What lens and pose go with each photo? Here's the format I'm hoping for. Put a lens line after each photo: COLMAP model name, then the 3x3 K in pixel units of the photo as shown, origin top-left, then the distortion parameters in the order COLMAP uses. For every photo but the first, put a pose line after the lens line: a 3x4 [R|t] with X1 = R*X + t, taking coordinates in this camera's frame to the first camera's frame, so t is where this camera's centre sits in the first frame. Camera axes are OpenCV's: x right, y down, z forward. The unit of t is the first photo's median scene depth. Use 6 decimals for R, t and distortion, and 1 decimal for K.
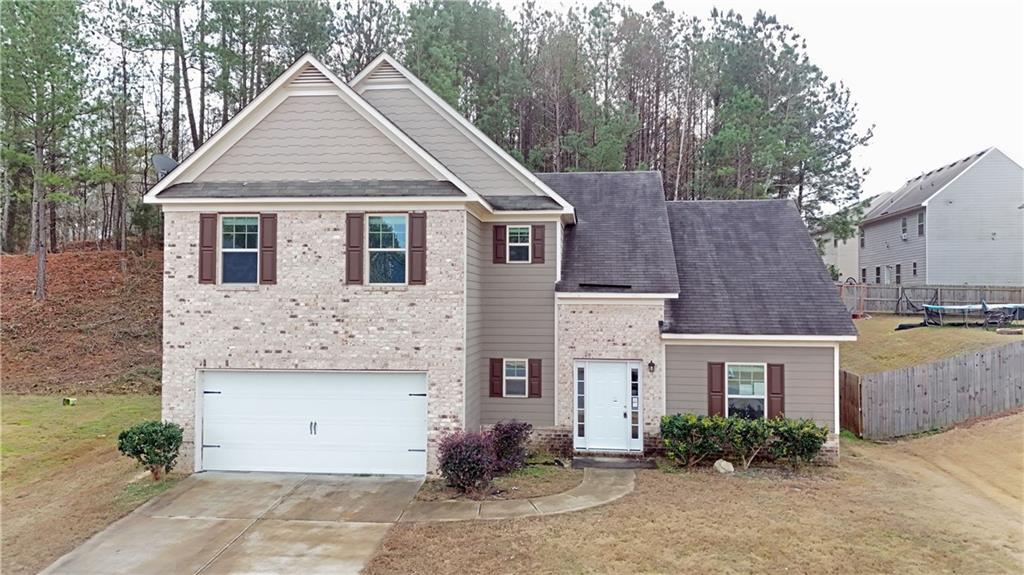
lens RADIAL K [[750.1, 0, 517.0], [0, 750.1, 280.0], [0, 0, 1]] dist [0.021113, -0.005412]
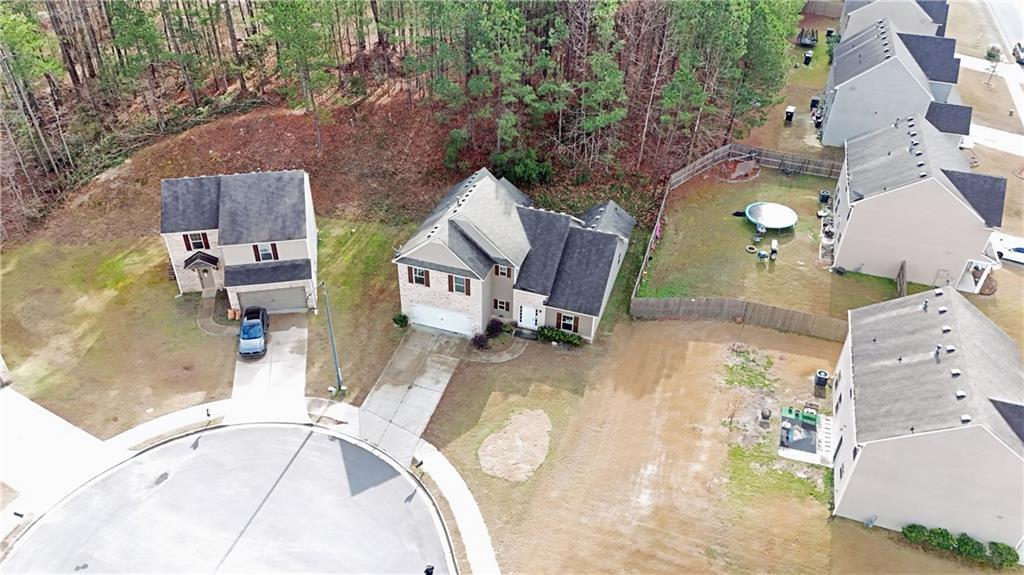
lens RADIAL K [[750.1, 0, 509.9], [0, 750.1, 287.8], [0, 0, 1]] dist [0.021113, -0.005412]
pose [[0.976037, 0.137021, -0.169049, 0.634621], [-0.006081, 0.793731, 0.608239, -2.117111], [0.217521, -0.592636, 0.775543, -1.631833]]
